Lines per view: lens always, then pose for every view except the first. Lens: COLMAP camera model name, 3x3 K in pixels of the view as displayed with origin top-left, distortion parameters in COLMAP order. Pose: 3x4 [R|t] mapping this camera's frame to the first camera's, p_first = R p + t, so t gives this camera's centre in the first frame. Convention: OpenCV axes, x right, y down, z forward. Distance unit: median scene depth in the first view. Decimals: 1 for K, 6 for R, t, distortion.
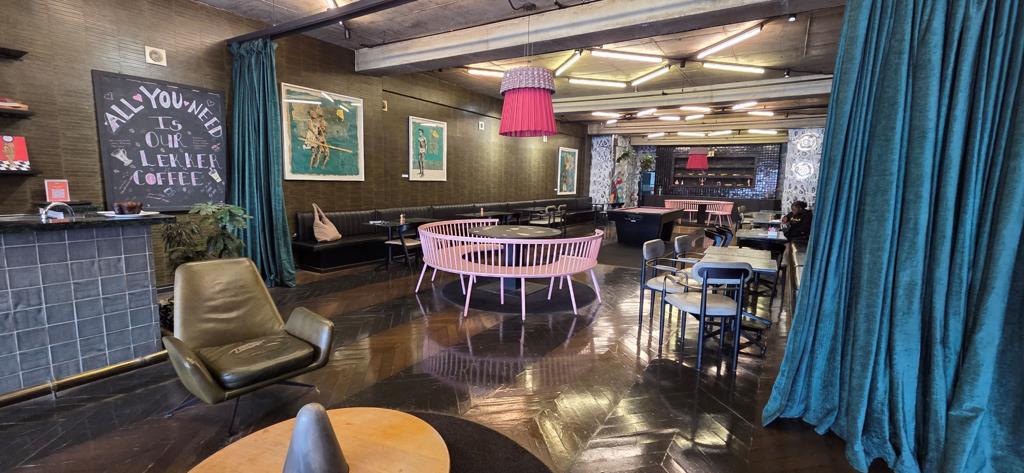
lens RADIAL K [[432.3, 0, 514.0], [0, 432.3, 237.9], [0, 0, 1]] dist [-0.001020, 0.000088]
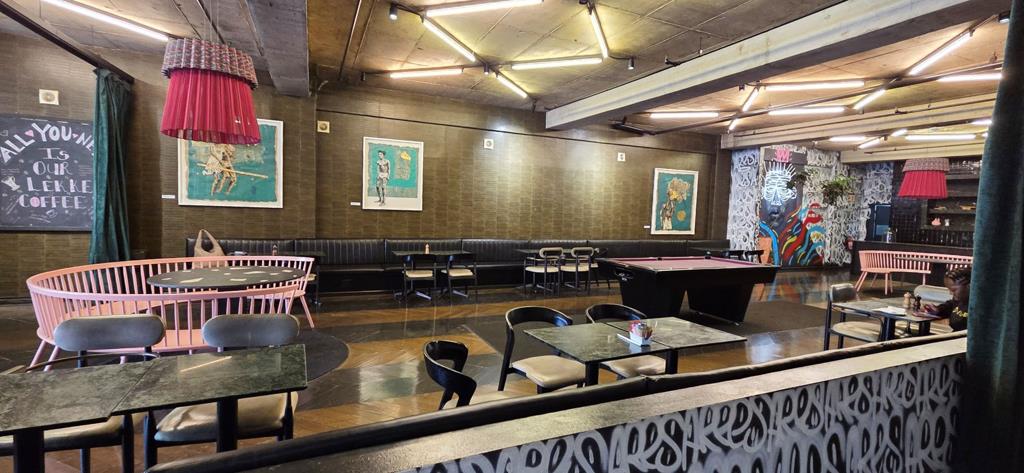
lens RADIAL K [[432.3, 0, 510.7], [0, 432.3, 232.7], [0, 0, 1]] dist [-0.001020, 0.000088]
pose [[0.826645, 0.044478, -0.560963, 0.667091], [-0.092566, 0.994040, -0.057590, -0.083111], [0.555058, 0.099533, 0.825835, 0.595653]]
